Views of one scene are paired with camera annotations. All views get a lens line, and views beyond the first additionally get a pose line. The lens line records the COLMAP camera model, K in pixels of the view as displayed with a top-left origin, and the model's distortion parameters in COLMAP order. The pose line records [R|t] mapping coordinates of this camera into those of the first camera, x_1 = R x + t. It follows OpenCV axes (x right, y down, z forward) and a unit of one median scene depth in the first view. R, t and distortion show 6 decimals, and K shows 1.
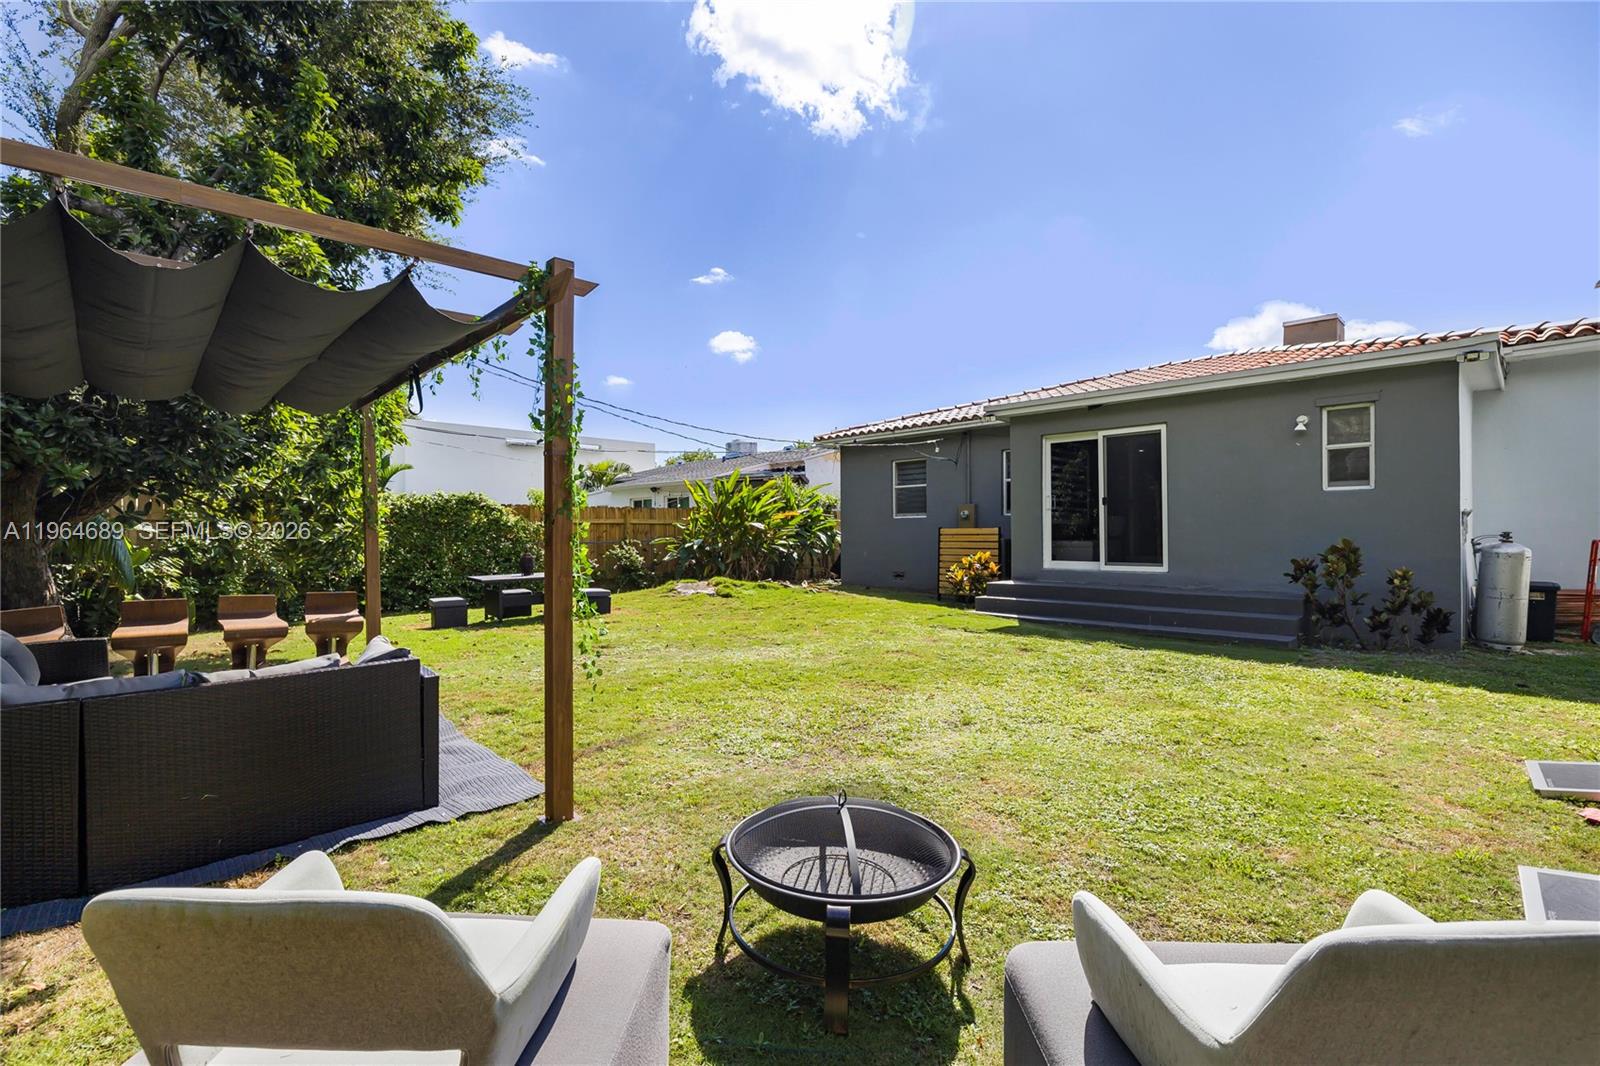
lens RADIAL K [[711.5, 0, 796.9], [0, 711.5, 532.2], [0, 0, 1]] dist [-0.002553, 0.000126]
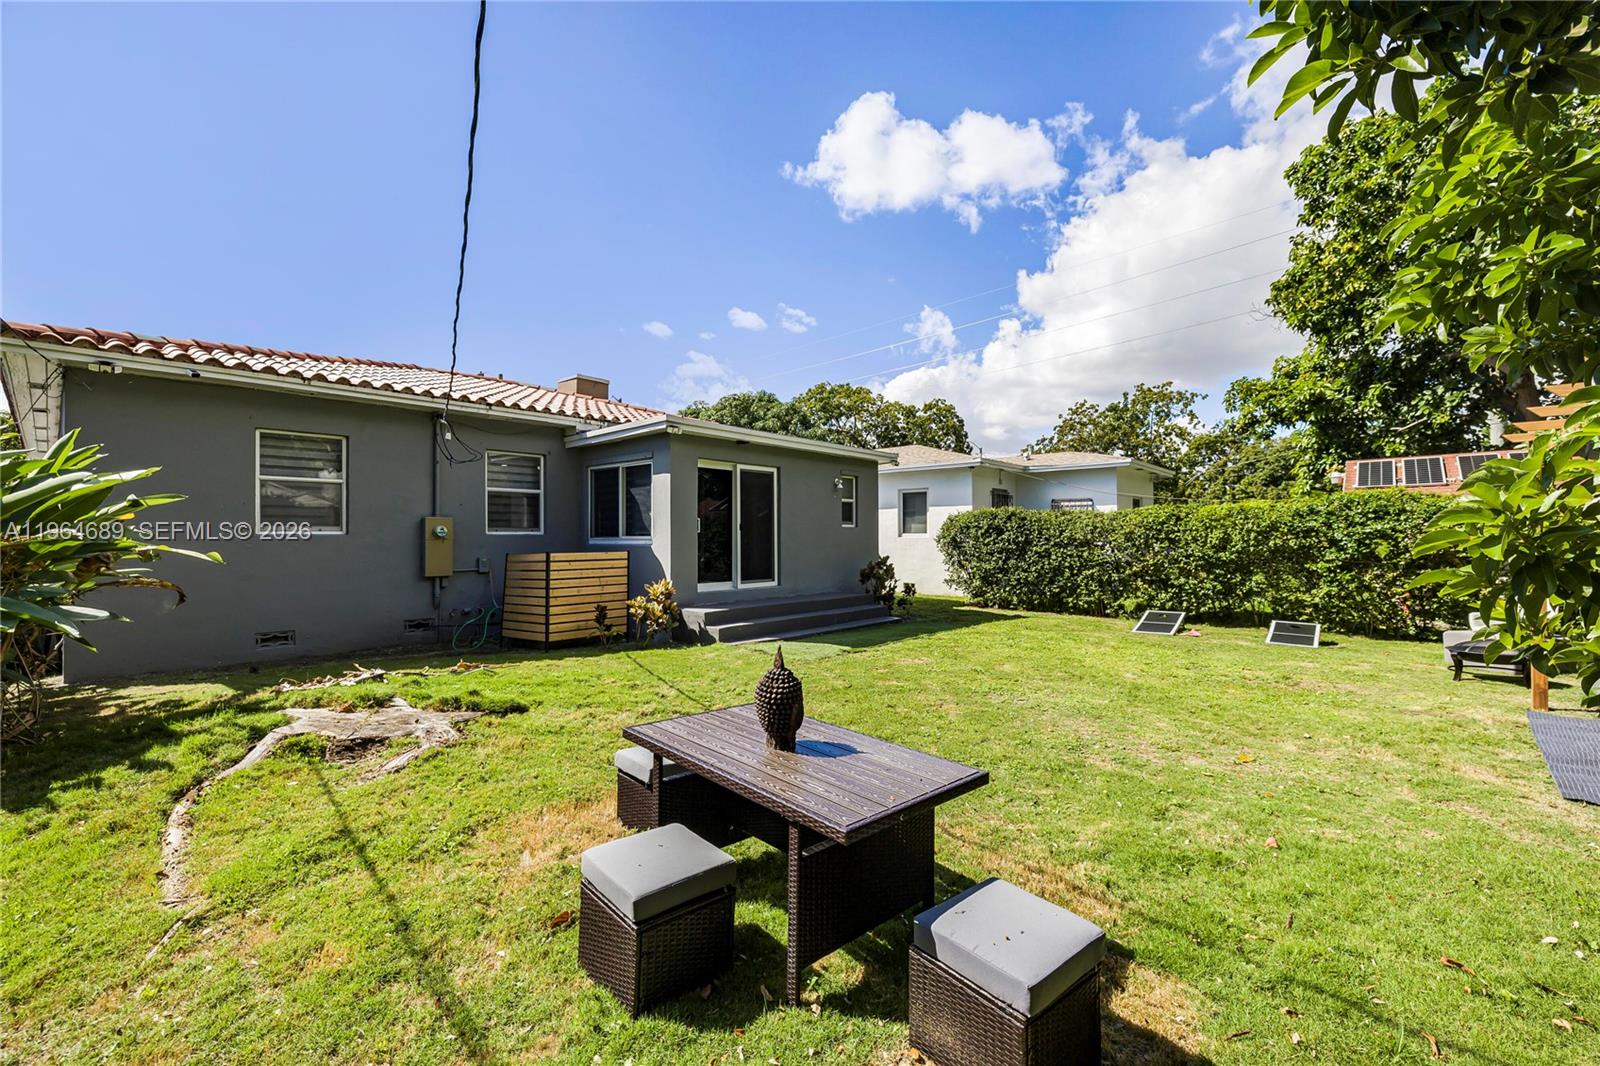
lens RADIAL K [[668.2, 0, 800.0], [0, 668.2, 532.4], [0, 0, 1]] dist [-0.000693, 0.000744]
pose [[-0.063171, 0.012396, 0.997926, -0.590264], [-0.001173, 0.999921, -0.012495, -0.020924], [-0.998002, -0.001960, -0.063151, 0.913164]]
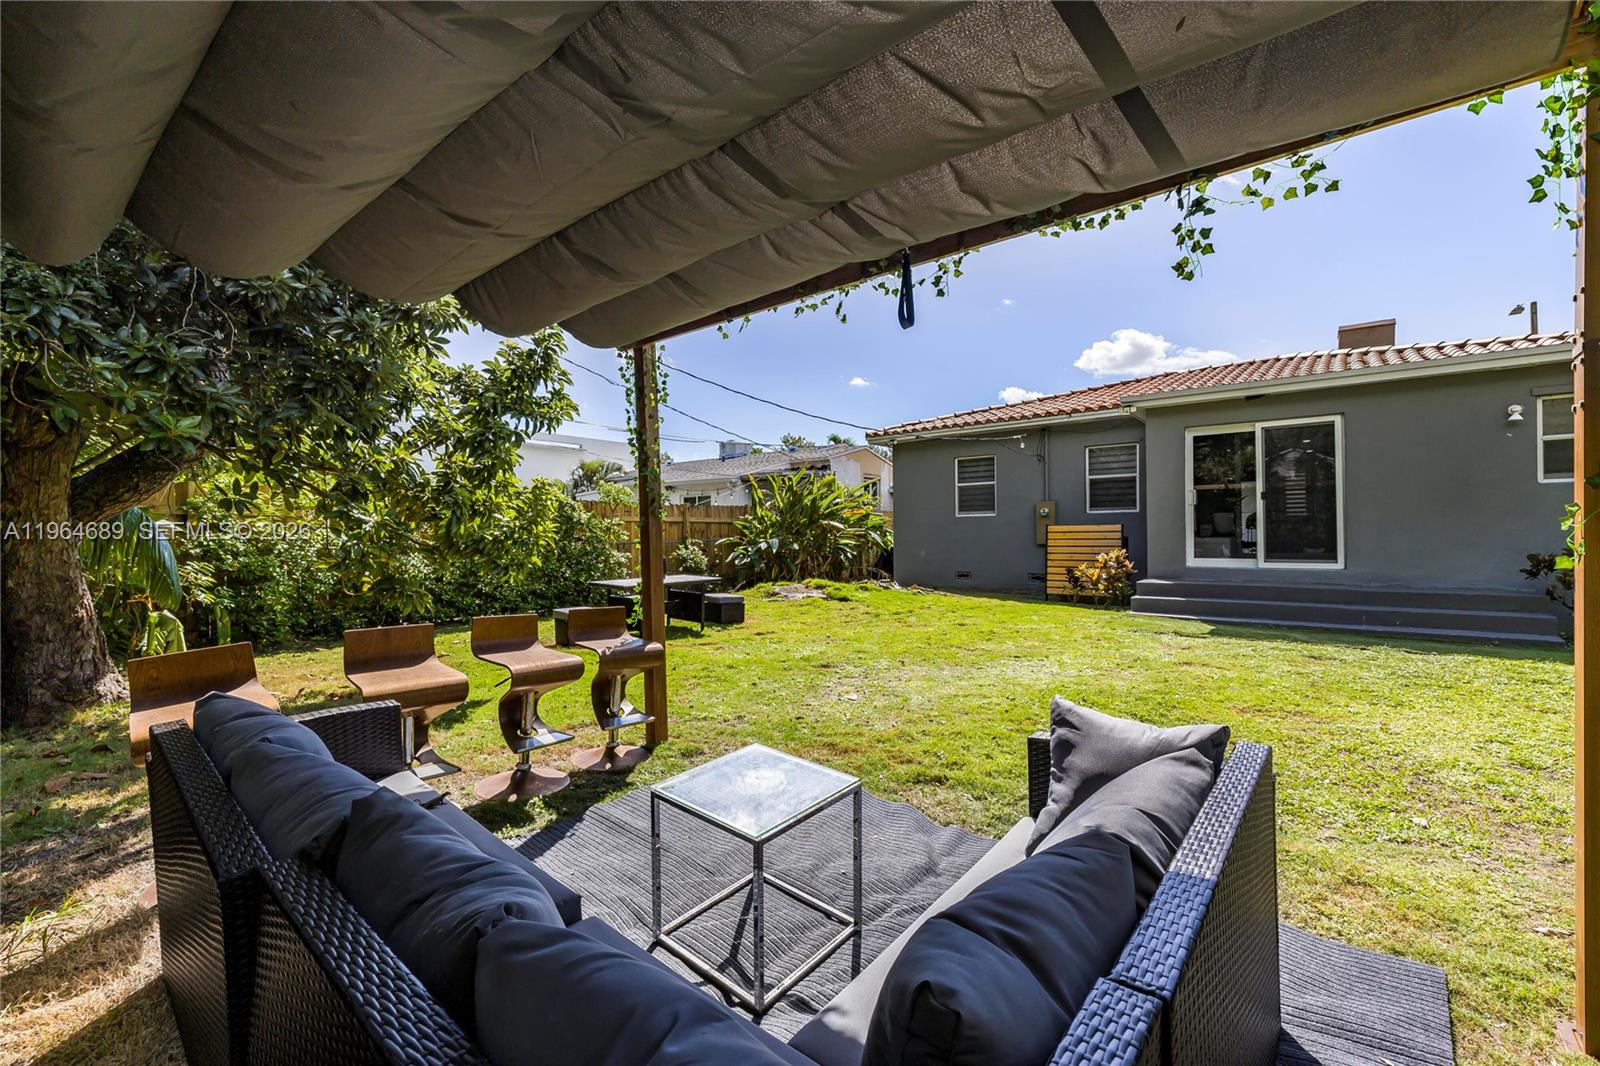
lens RADIAL K [[668.2, 0, 798.9], [0, 668.2, 535.1], [0, 0, 1]] dist [-0.000693, 0.000744]
pose [[0.992308, -0.002842, 0.123764, -0.283284], [0.002825, 0.999996, 0.000314, 0.007185], [-0.123764, 0.000038, 0.992312, 0.171597]]
